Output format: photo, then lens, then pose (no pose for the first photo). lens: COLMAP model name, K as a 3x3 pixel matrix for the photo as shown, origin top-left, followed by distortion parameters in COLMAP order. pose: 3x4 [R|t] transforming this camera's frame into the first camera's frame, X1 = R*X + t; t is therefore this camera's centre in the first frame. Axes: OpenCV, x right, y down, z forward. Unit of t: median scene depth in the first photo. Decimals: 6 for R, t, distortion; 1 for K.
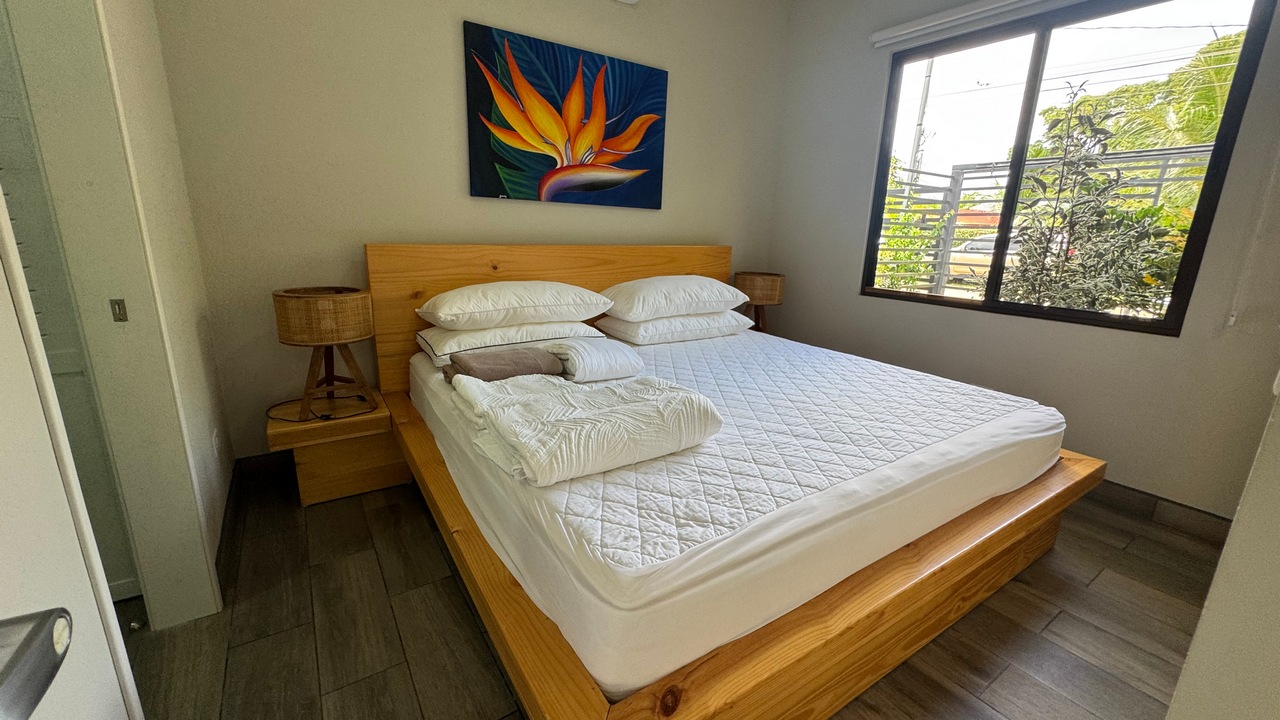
lens RADIAL K [[512.2, 0, 642.0], [0, 512.2, 359.8], [0, 0, 1]] dist [-0.002697, 0.000130]
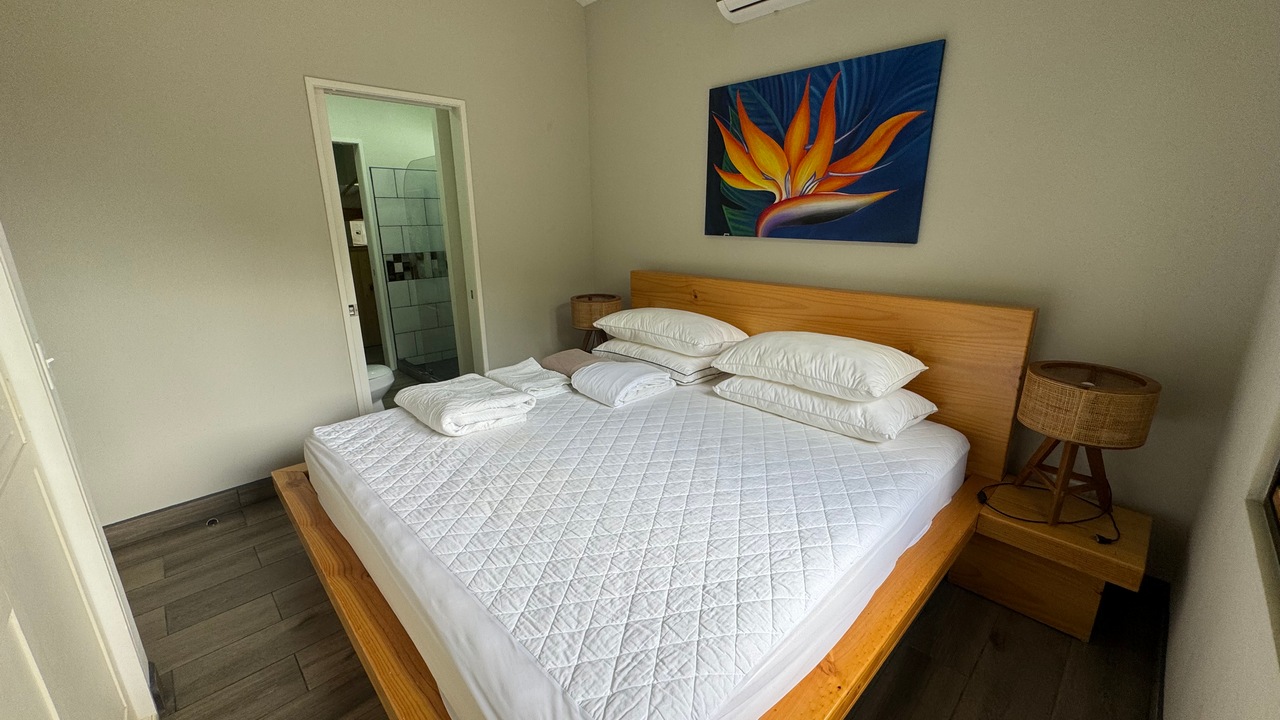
lens RADIAL K [[512.2, 0, 642.0], [0, 512.2, 359.8], [0, 0, 1]] dist [-0.002697, 0.000130]
pose [[0.175433, 0.240369, -0.954697, 0.783023], [-0.228323, 0.953230, 0.198043, -0.228407], [0.957649, 0.183236, 0.222110, 0.604399]]
